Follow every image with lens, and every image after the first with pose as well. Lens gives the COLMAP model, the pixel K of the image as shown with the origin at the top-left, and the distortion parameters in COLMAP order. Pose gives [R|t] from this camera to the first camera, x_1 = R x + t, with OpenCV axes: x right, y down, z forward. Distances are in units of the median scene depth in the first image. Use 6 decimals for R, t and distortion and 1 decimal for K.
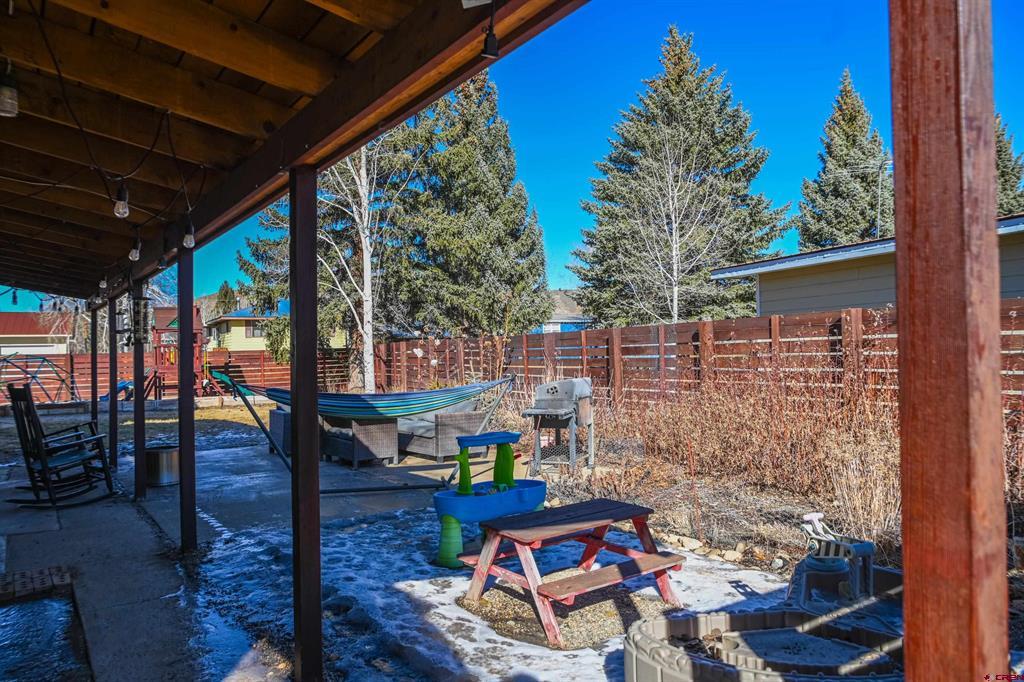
lens RADIAL K [[699.5, 0, 506.8], [0, 699.5, 343.3], [0, 0, 1]] dist [-0.017657, 0.001425]
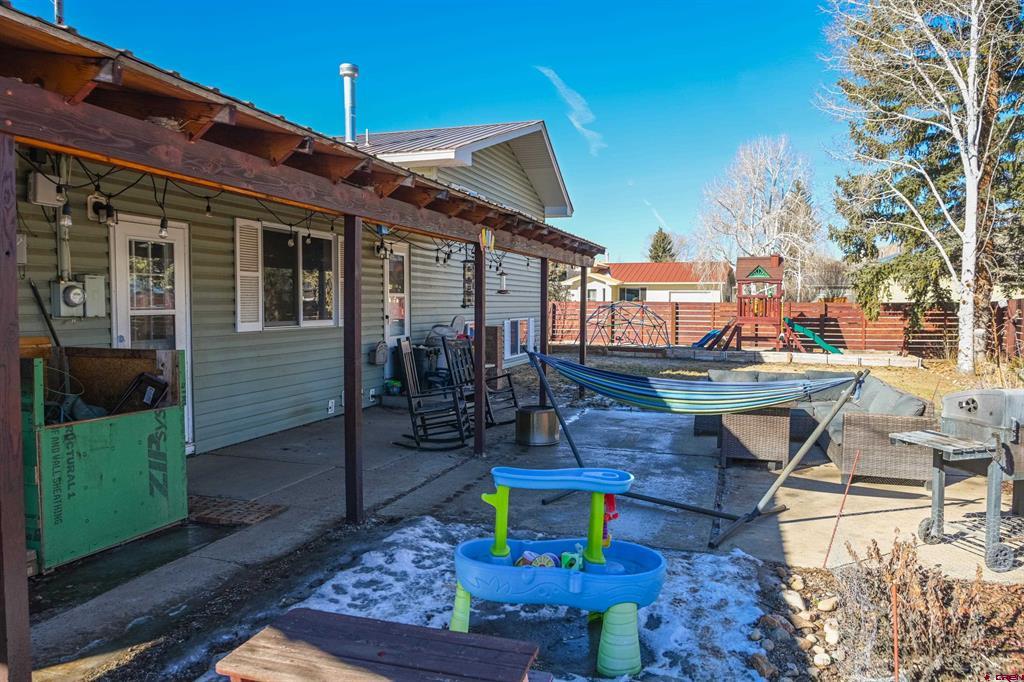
lens RADIAL K [[699.5, 0, 512.0], [0, 699.5, 342.3], [0, 0, 1]] dist [-0.017657, 0.001425]
pose [[0.597087, 0.068646, -0.799234, 0.125336], [-0.006552, 0.996716, 0.080712, -0.011232], [0.802150, -0.042955, 0.595576, 0.162625]]
